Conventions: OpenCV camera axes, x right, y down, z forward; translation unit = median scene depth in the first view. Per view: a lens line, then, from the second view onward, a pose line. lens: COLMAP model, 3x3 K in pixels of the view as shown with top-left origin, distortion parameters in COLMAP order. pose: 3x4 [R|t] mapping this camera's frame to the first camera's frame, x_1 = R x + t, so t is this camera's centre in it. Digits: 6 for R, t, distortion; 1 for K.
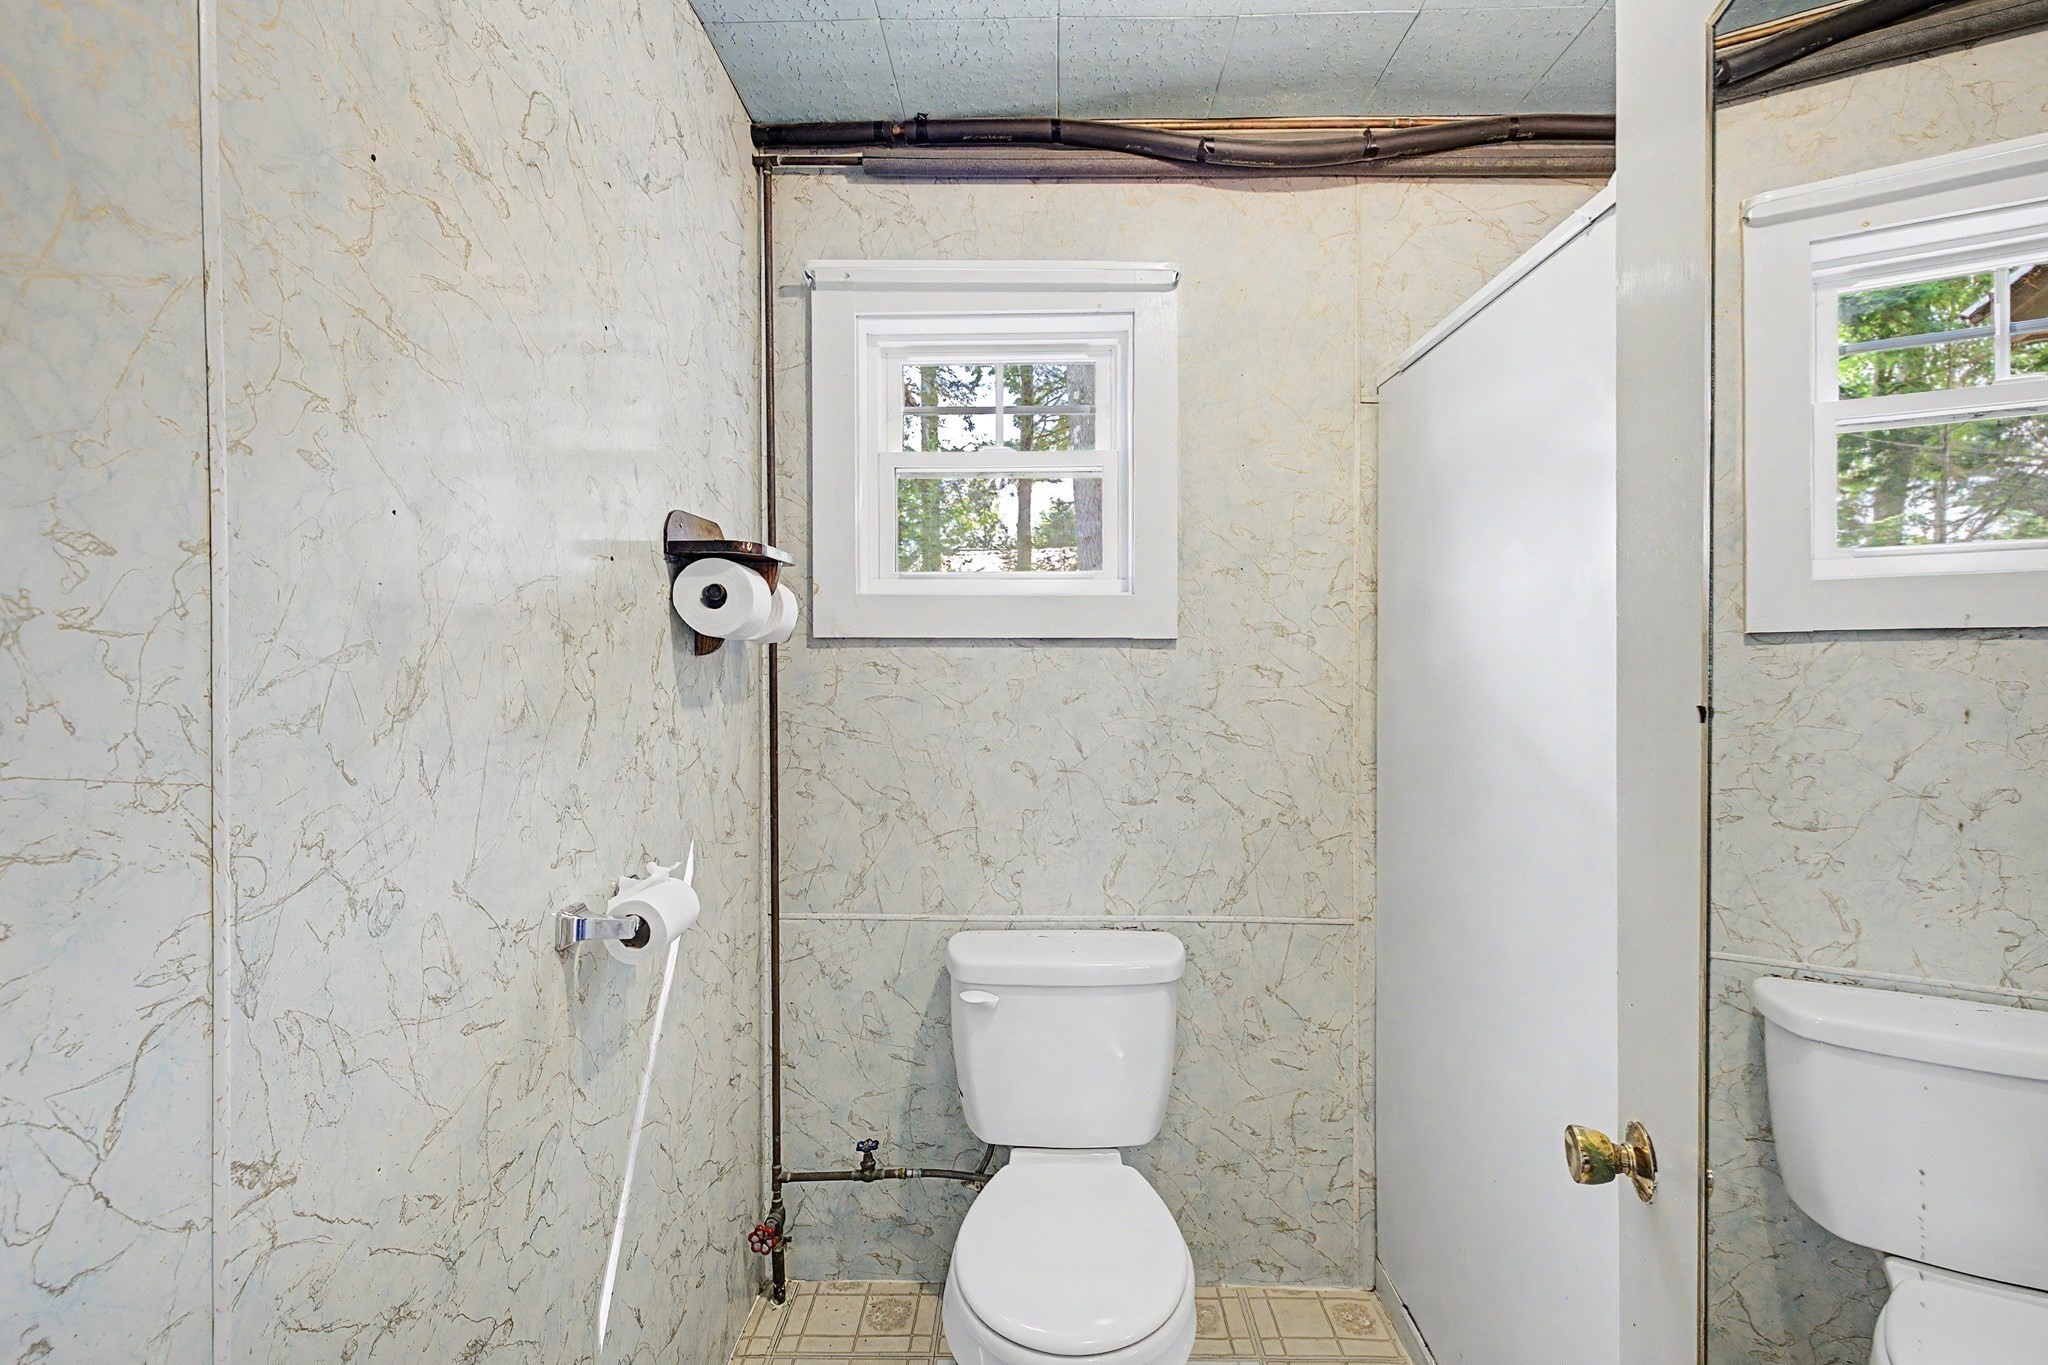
lens RADIAL K [[885.8, 0, 1023.3], [0, 885.8, 667.9], [0, 0, 1]] dist [0.003785, -0.000001]
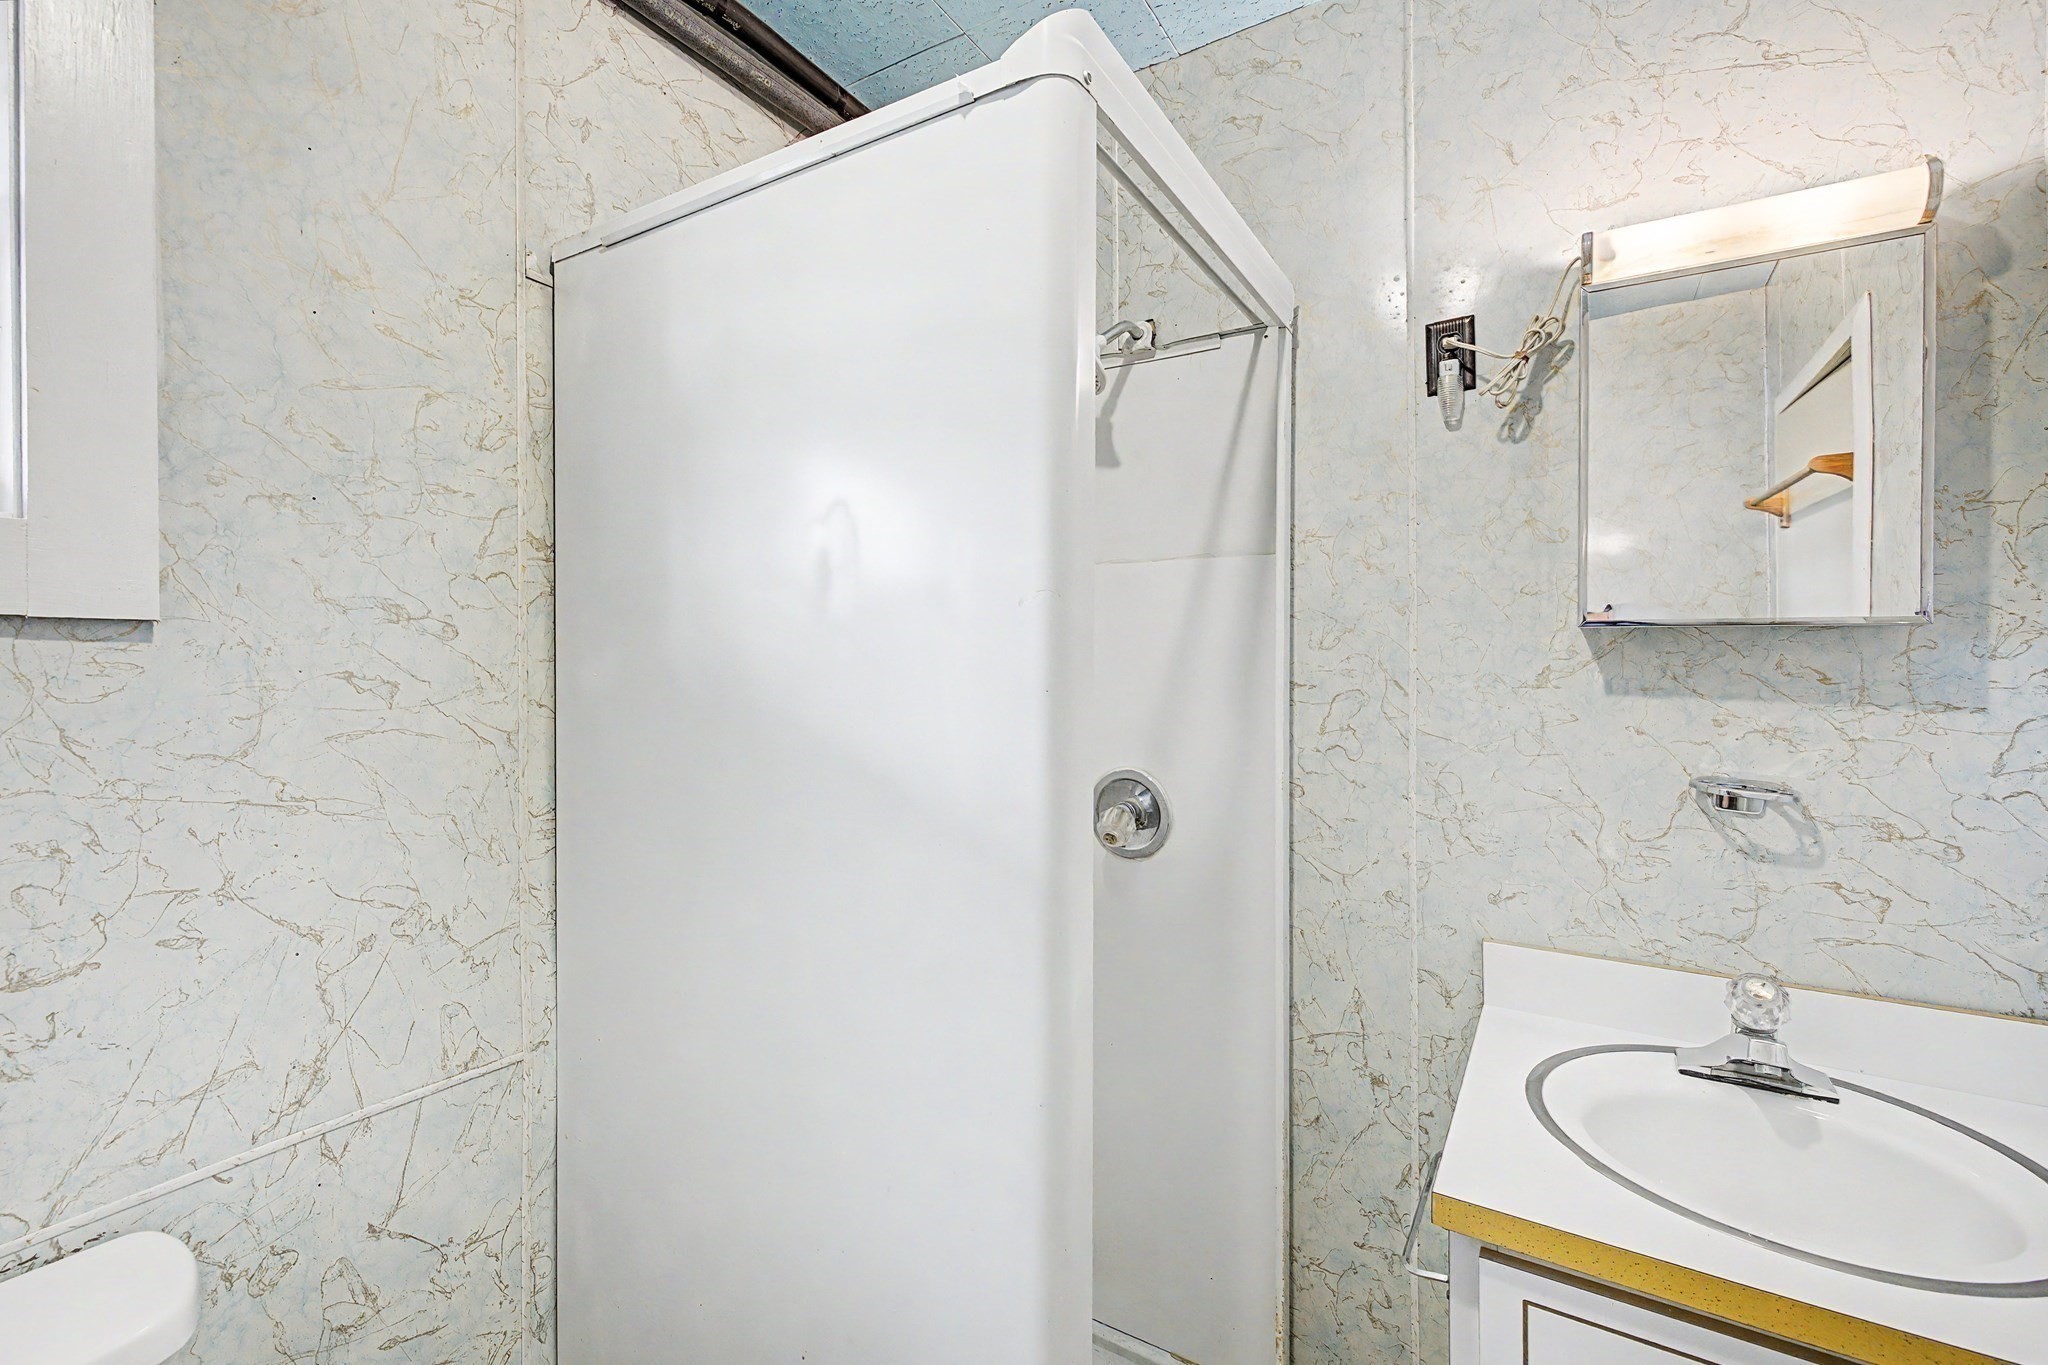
lens RADIAL K [[885.8, 0, 1036.2], [0, 885.8, 658.1], [0, 0, 1]] dist [0.003785, -0.000001]
pose [[0.501979, -0.004435, 0.864868, -0.007535], [0.014368, 0.999892, -0.003212, -0.003540], [-0.864760, 0.014039, 0.501989, 0.330882]]
